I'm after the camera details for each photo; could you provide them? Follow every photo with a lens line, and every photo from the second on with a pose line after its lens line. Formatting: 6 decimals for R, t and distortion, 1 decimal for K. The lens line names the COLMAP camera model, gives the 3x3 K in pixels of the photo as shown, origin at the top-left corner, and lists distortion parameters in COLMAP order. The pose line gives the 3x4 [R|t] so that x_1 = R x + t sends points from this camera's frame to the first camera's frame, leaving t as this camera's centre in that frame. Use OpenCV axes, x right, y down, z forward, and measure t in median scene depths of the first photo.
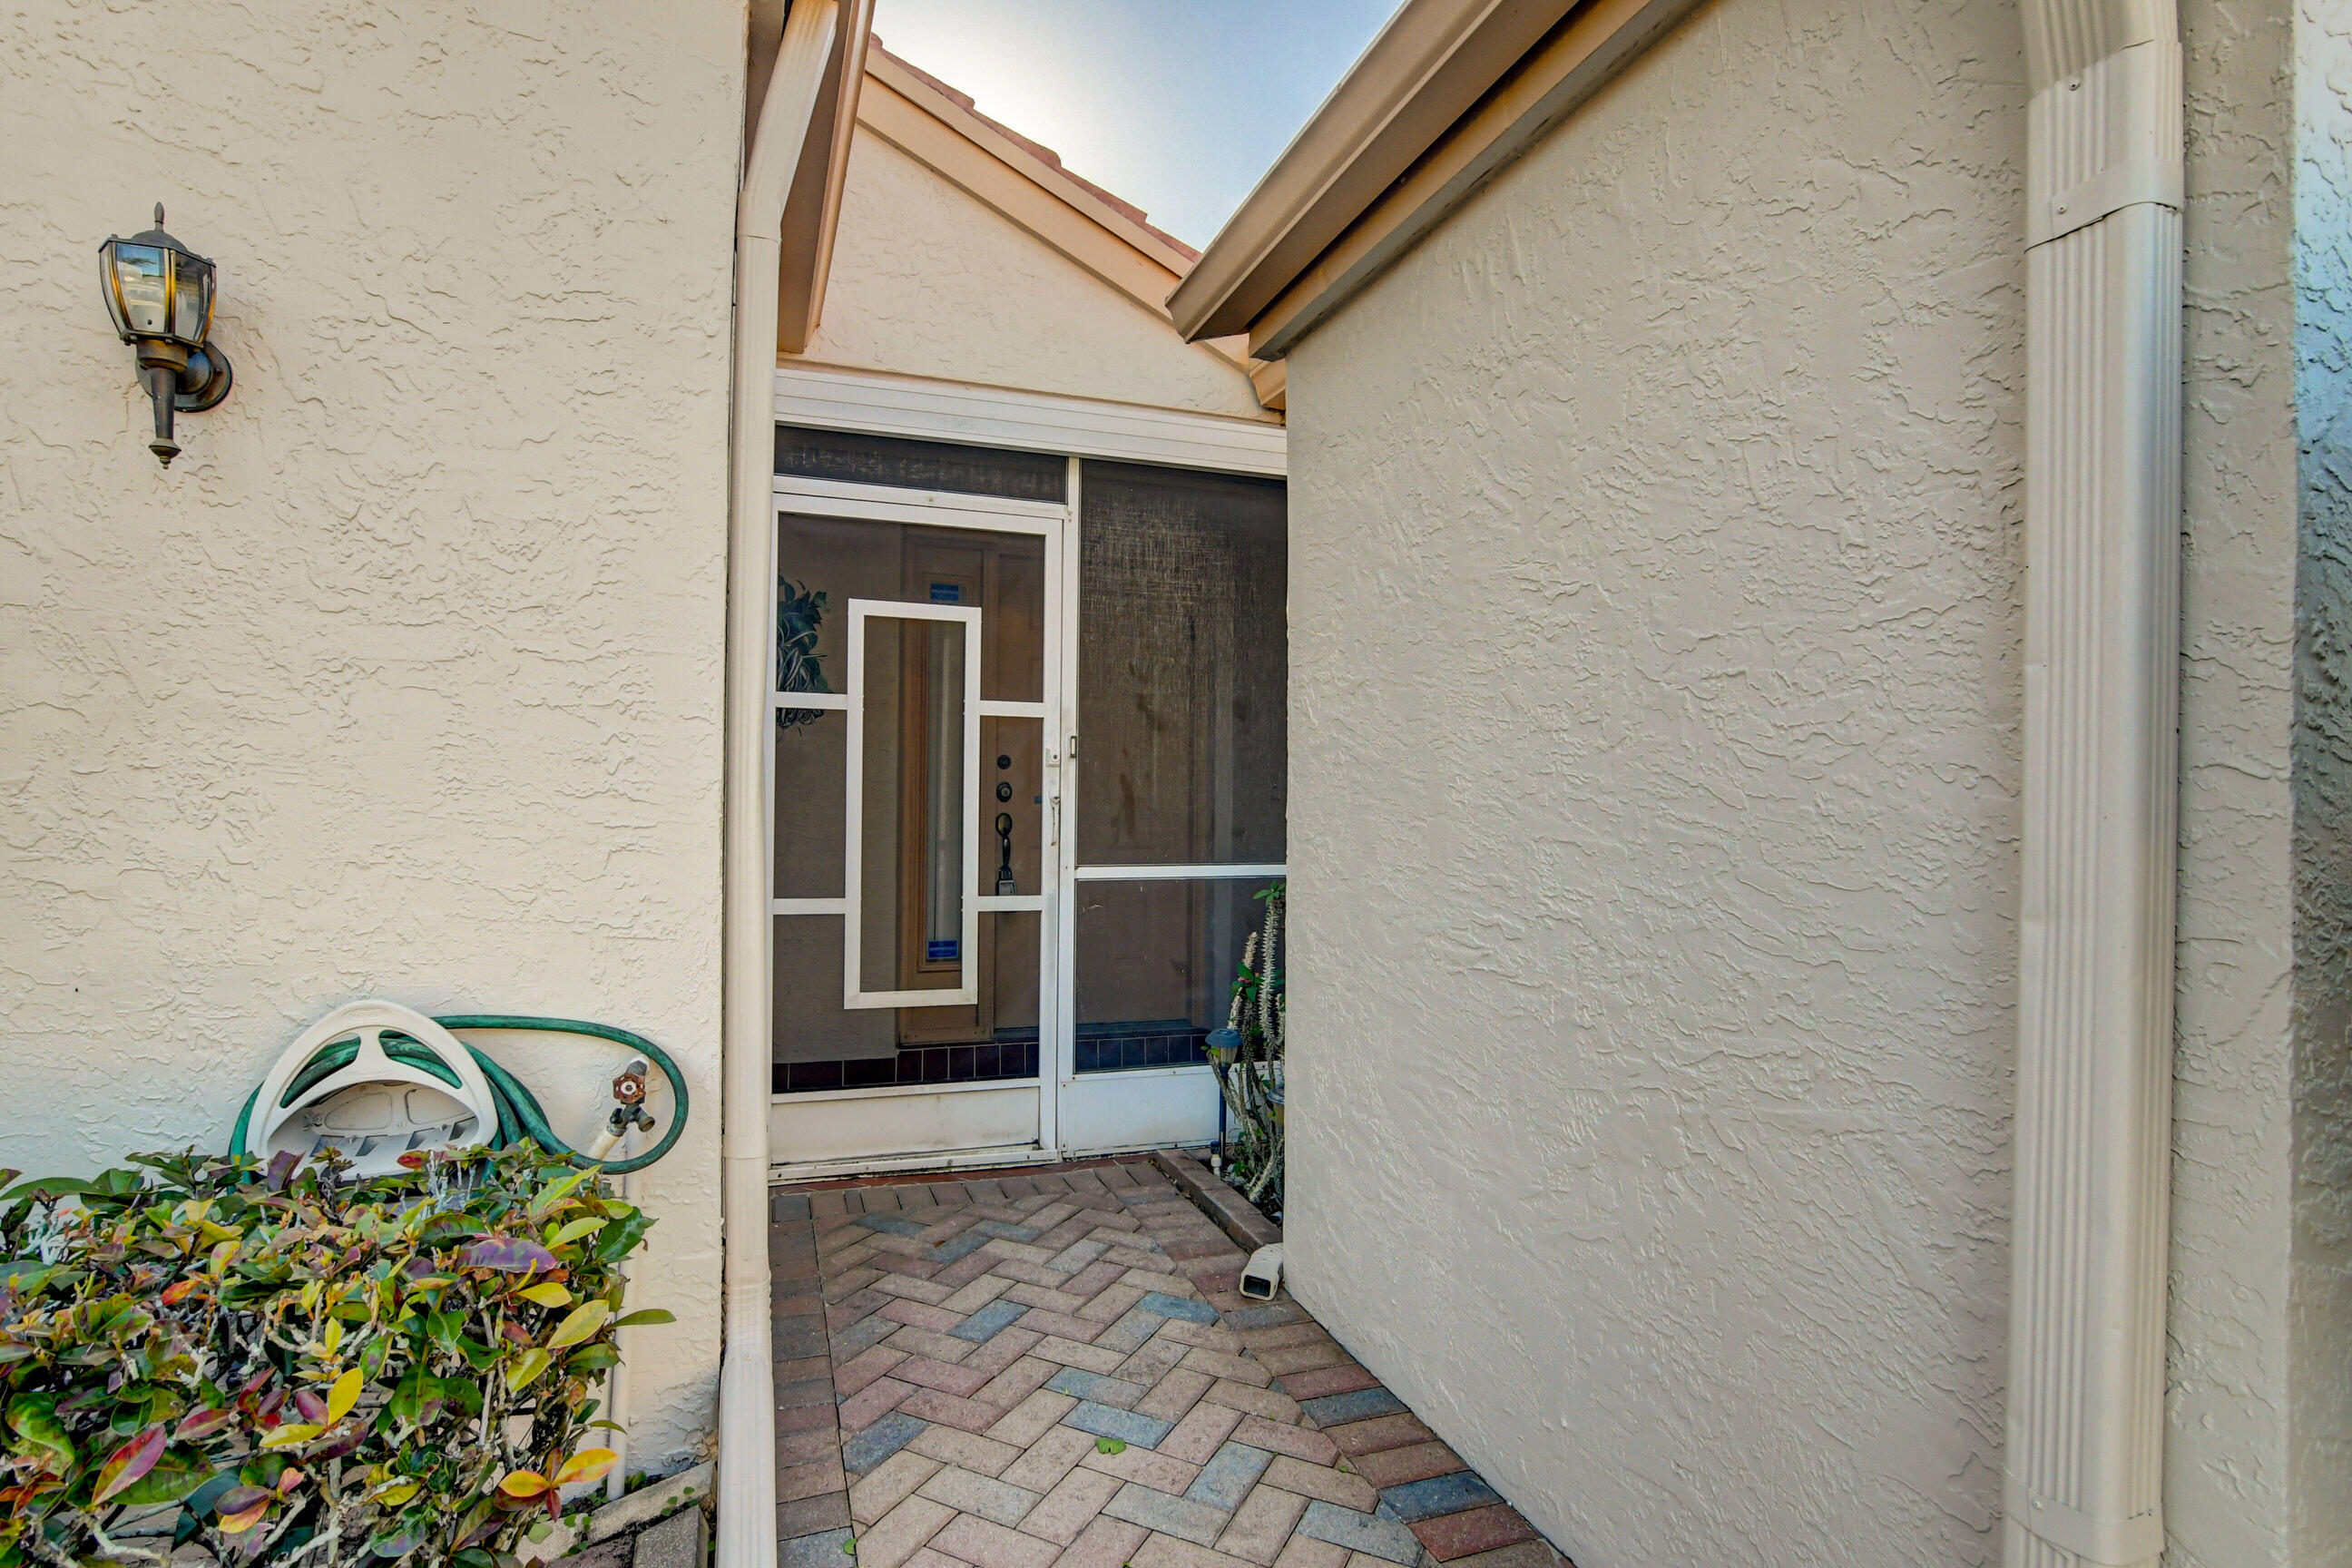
lens RADIAL K [[1151.3, 0, 1170.2], [0, 1151.3, 807.1], [0, 0, 1]] dist [-0.032593, 0.011206]
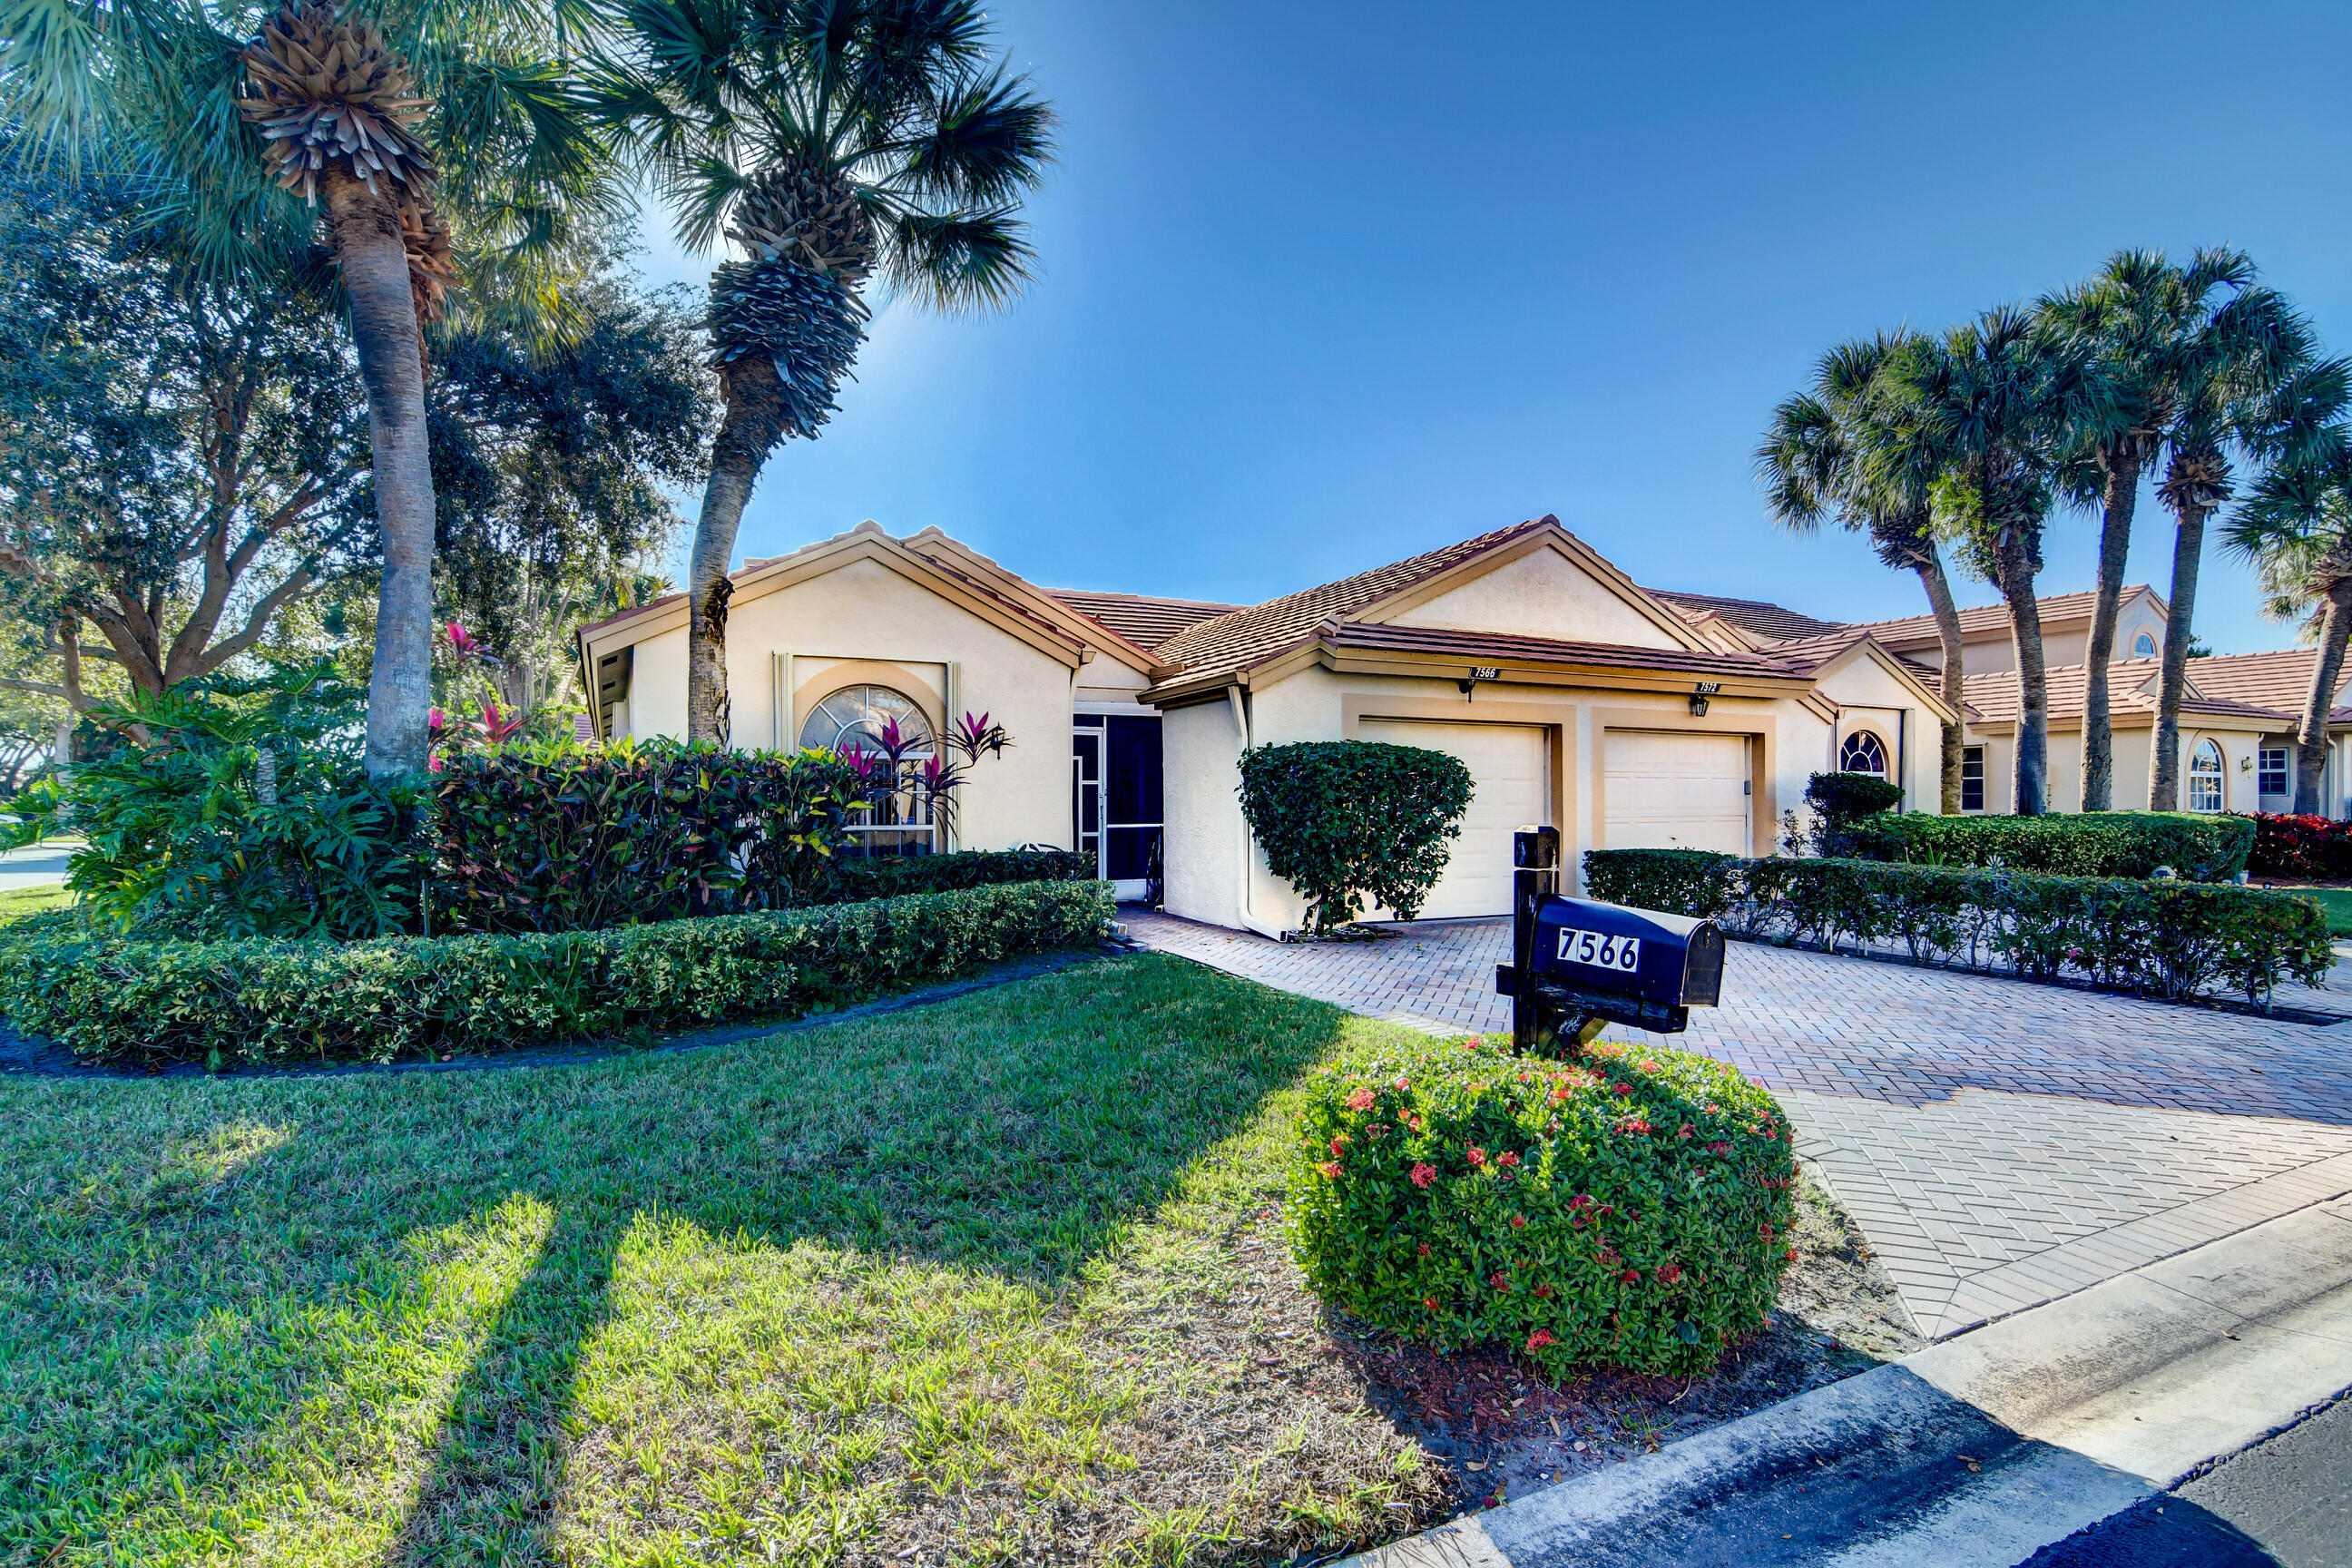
lens RADIAL K [[1151.3, 0, 1170.2], [0, 1151.3, 807.1], [0, 0, 1]] dist [-0.032593, 0.011206]
pose [[0.992067, -0.010855, 0.125243, -0.411947], [0.010729, 0.999941, 0.001681, -0.010149], [-0.125254, -0.000324, 0.992125, -3.251138]]
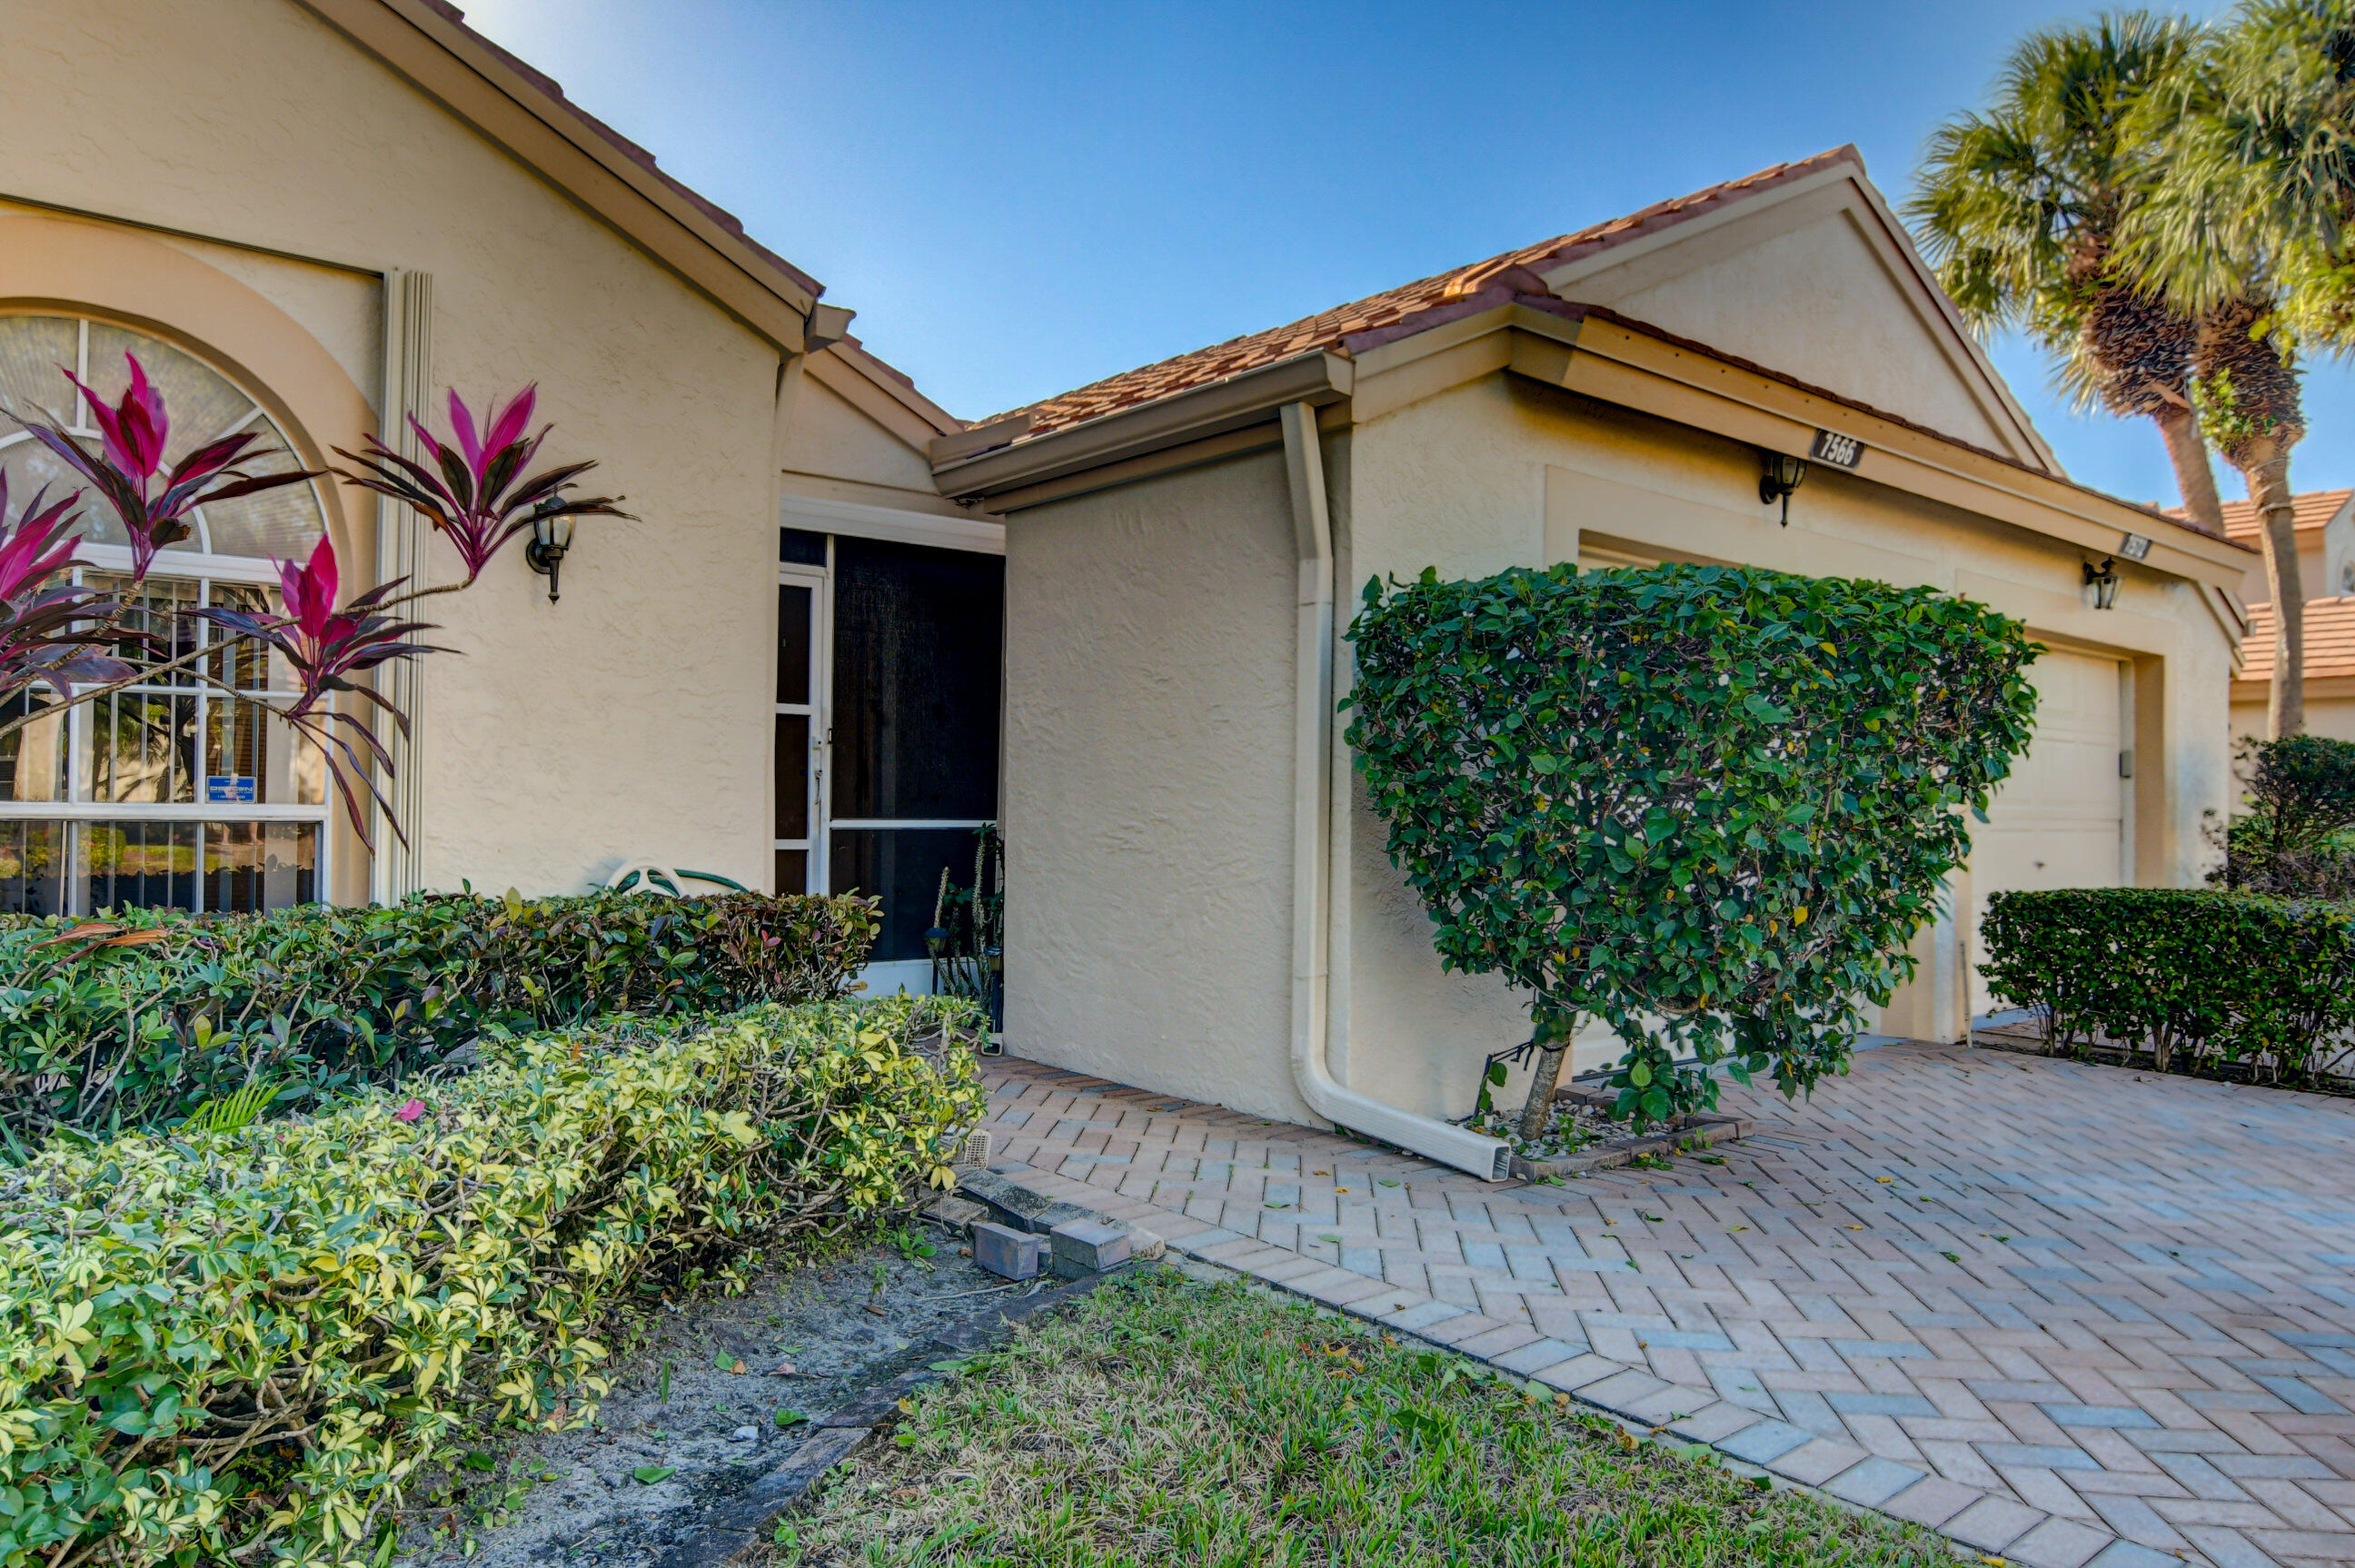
lens RADIAL K [[1643.2, 0, 1178.1], [0, 1643.2, 820.7], [0, 0, 1]] dist [-0.054925, -0.000513]
pose [[0.931511, -0.000657, 0.363712, -0.506181], [-0.001775, 0.999978, 0.006352, 0.047677], [-0.363708, -0.006563, 0.931490, -1.278123]]
